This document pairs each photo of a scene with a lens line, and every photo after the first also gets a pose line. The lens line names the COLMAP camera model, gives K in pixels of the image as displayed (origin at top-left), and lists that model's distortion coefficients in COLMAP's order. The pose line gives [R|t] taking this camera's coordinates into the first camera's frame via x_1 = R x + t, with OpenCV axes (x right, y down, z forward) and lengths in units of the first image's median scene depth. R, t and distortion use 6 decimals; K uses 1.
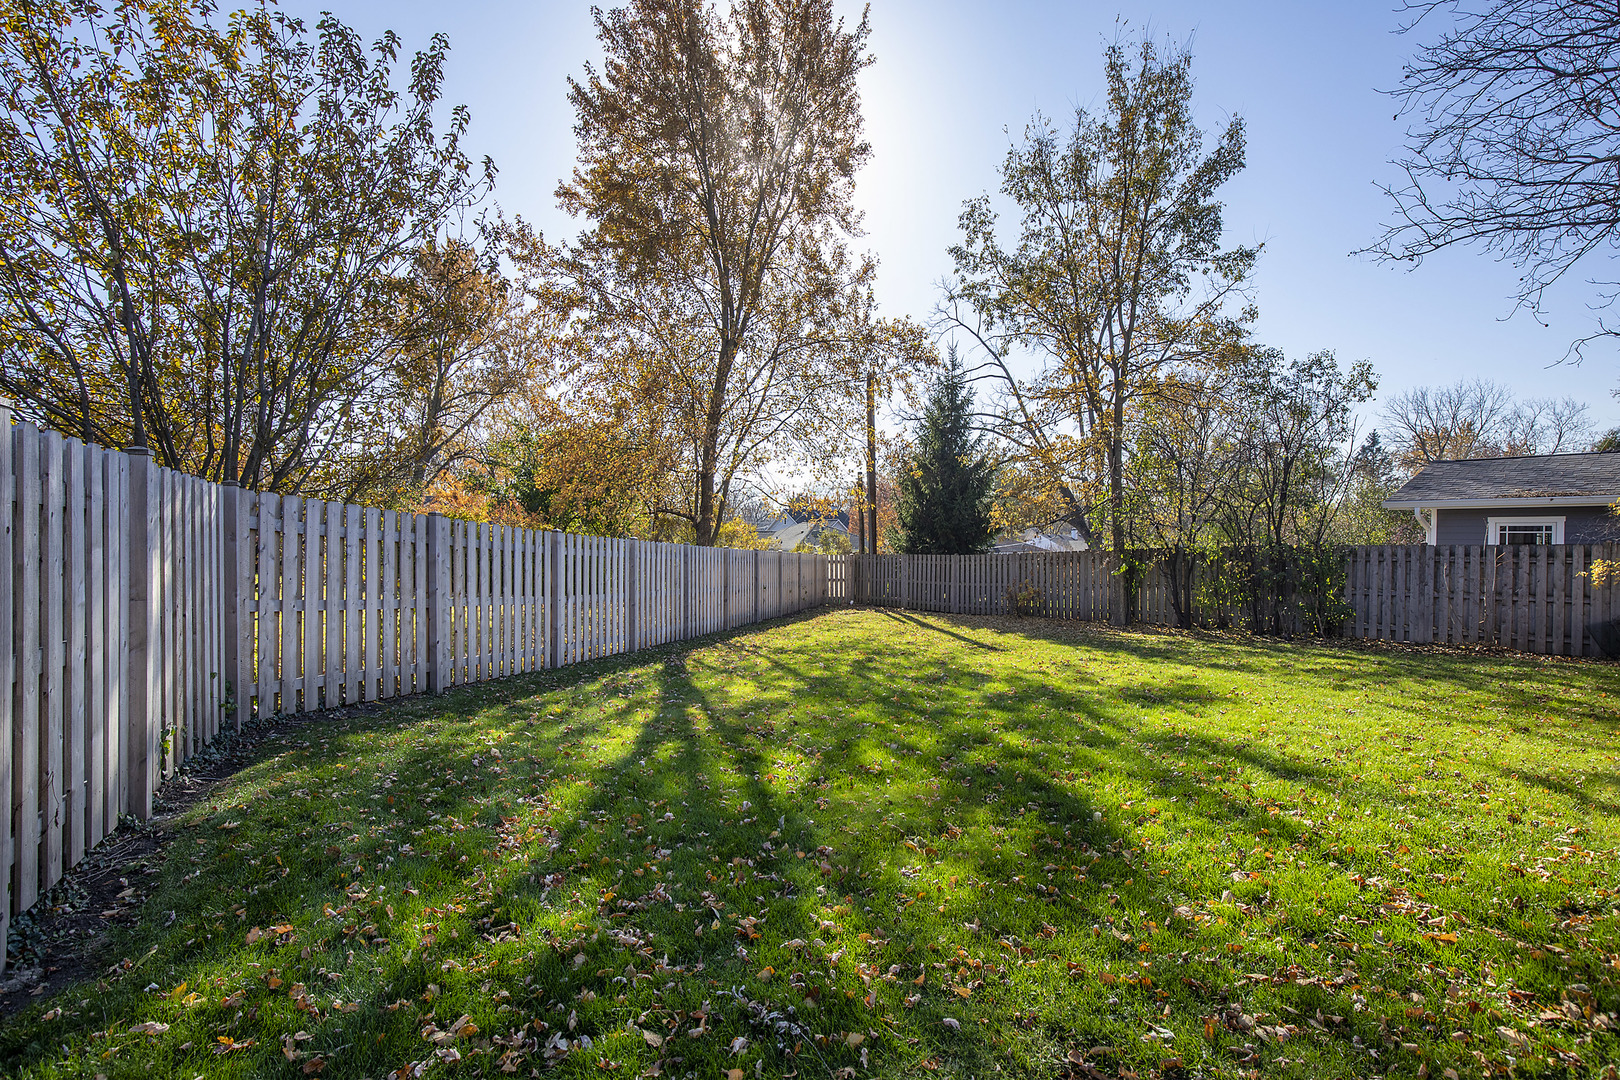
lens RADIAL K [[763.6, 0, 809.2], [0, 763.6, 543.6], [0, 0, 1]] dist [-0.014232, -0.001873]
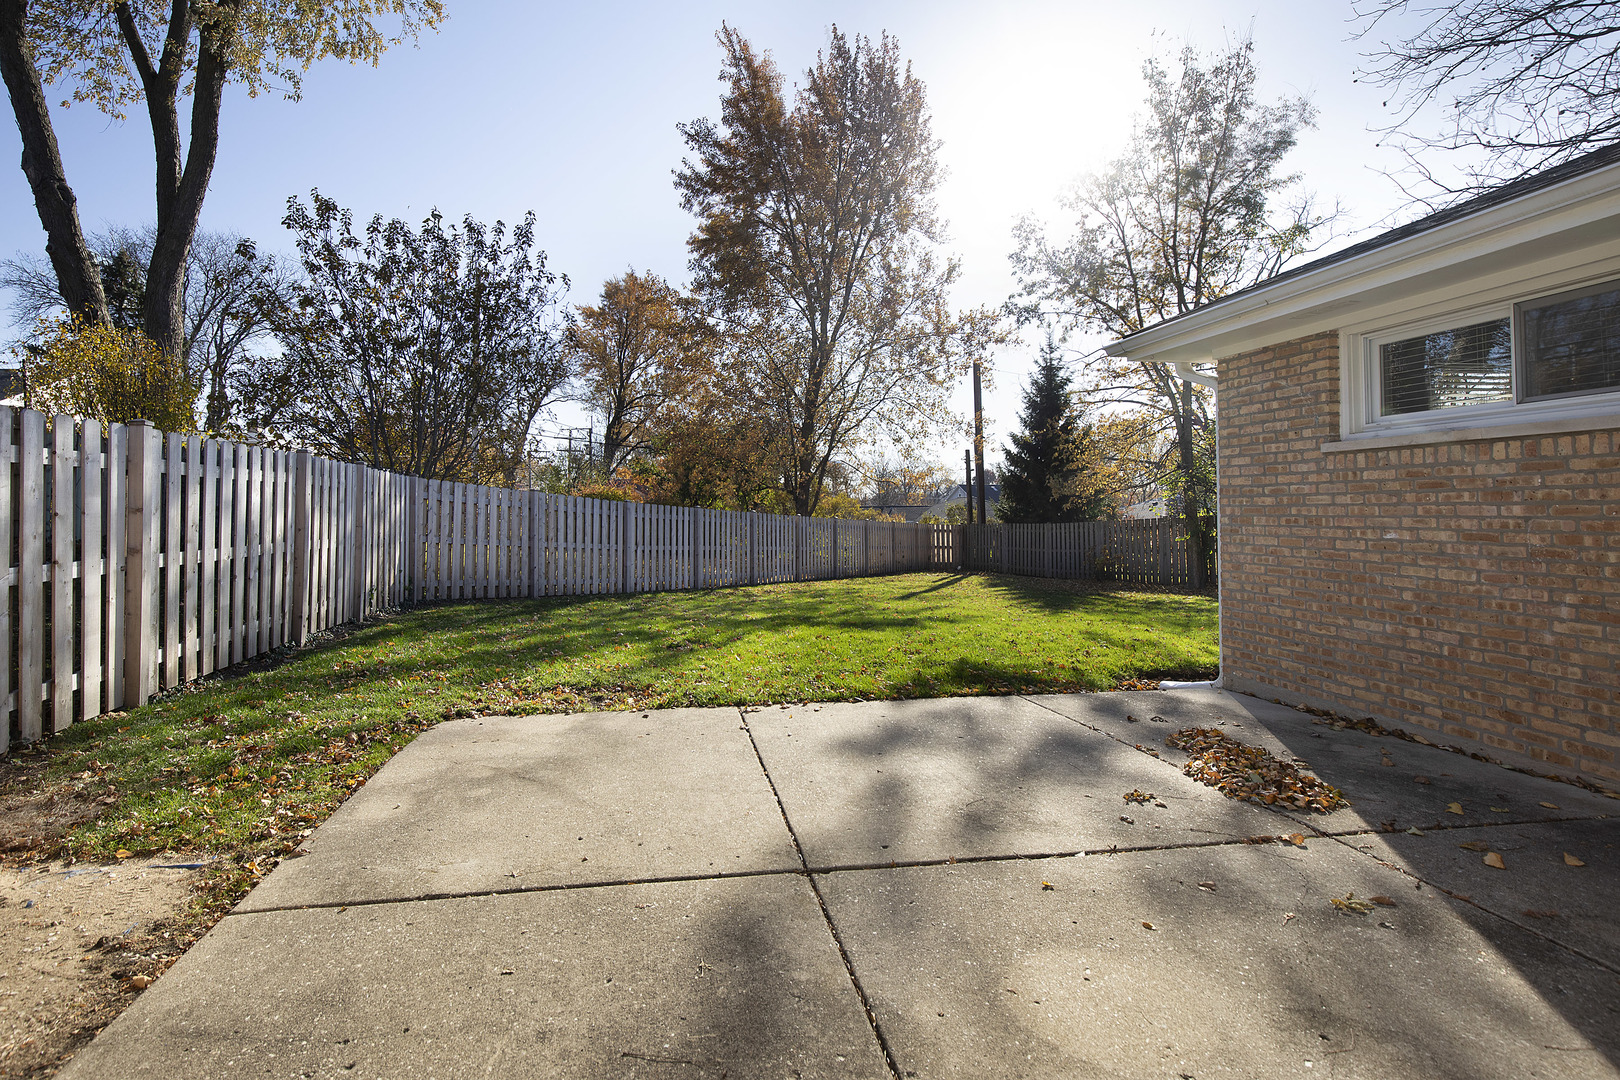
lens RADIAL K [[763.6, 0, 806.2], [0, 763.6, 489.8], [0, 0, 1]] dist [-0.014232, -0.001873]
pose [[0.962866, -0.014924, -0.269568, 0.252764], [0.004378, 0.999203, -0.039681, 0.013998], [0.269946, 0.037028, 0.962163, -0.209452]]
